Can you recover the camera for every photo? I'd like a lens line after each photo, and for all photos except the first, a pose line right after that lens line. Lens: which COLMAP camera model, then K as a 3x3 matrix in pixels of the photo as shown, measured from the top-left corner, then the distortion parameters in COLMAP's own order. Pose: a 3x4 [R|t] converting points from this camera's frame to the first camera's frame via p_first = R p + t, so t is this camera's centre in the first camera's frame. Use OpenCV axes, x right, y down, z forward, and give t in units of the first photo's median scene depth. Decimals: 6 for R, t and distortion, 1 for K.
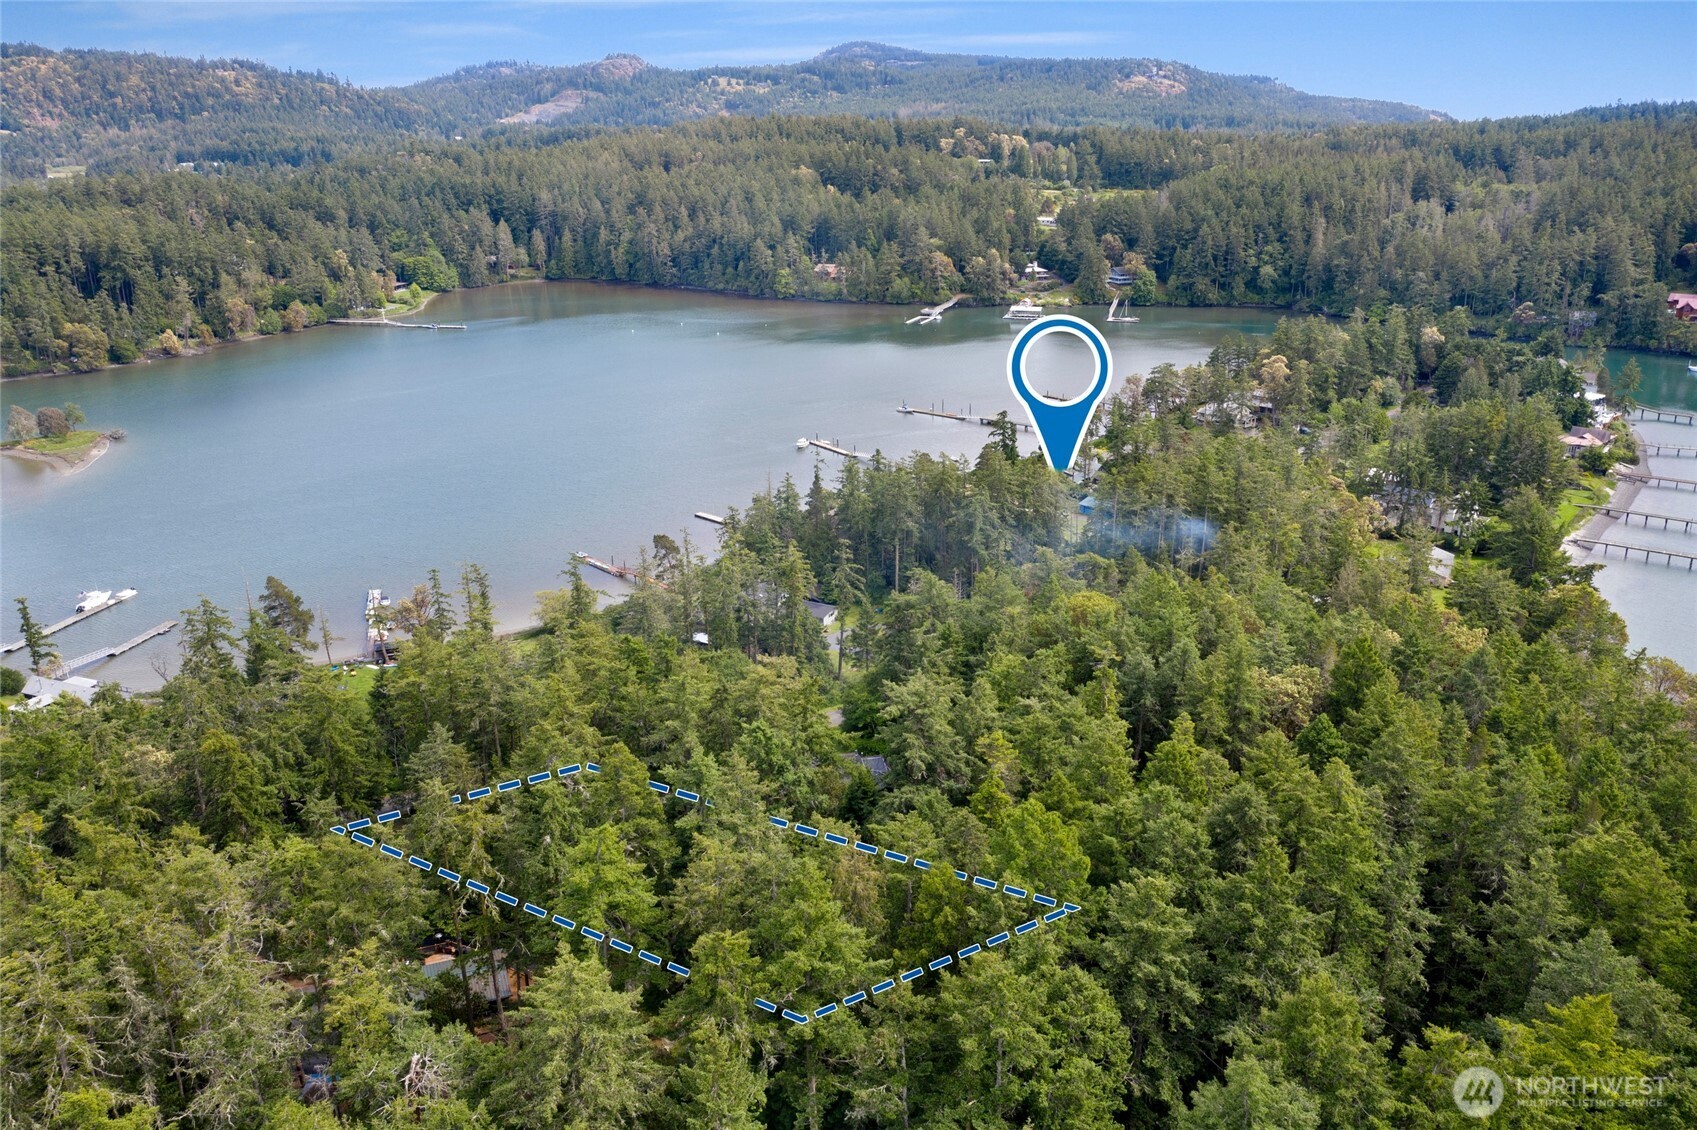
lens RADIAL K [[1350.2, 0, 851.8], [0, 1350.2, 566.1], [0, 0, 1]] dist [-0.003179, 0.001719]
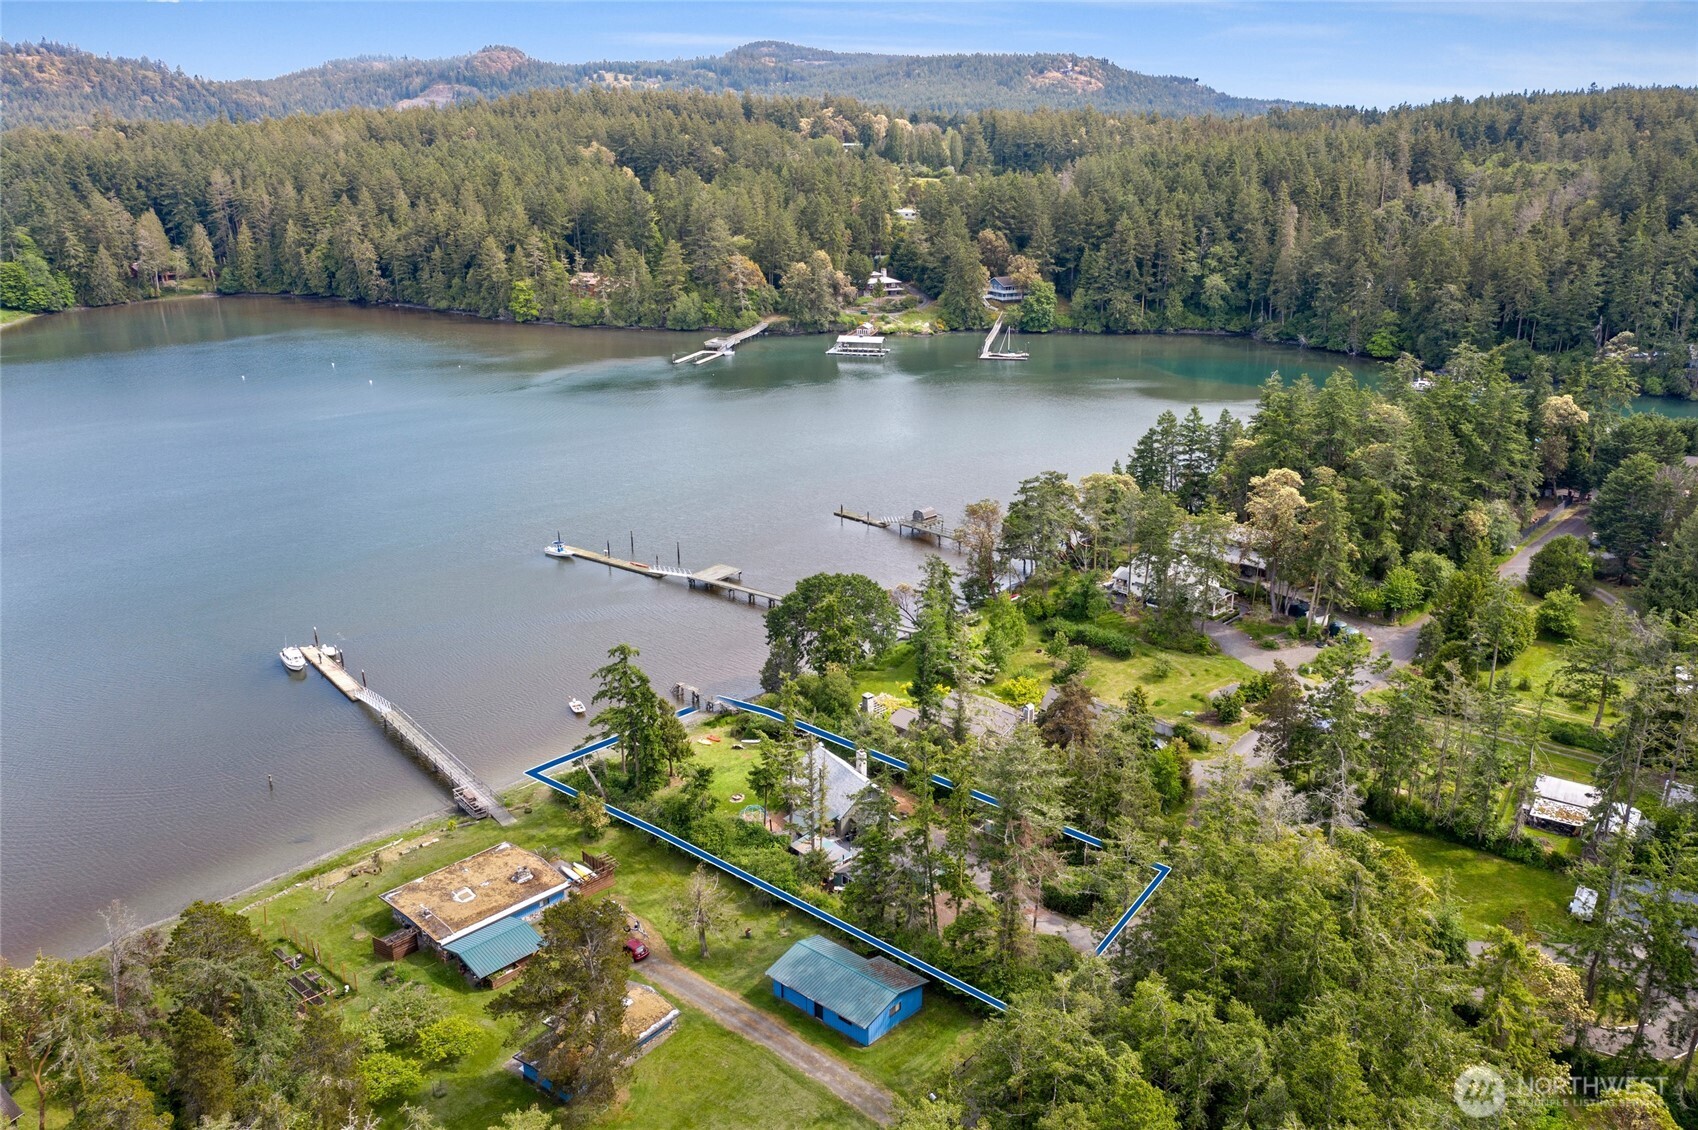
lens RADIAL K [[1351.0, 0, 846.1], [0, 1351.0, 563.1], [0, 0, 1]] dist [-0.003179, 0.001719]
pose [[0.998742, -0.010924, 0.048935, 0.078245], [0.011333, 0.999903, -0.008104, -0.066511], [-0.048841, 0.008649, 0.998769, 0.297733]]
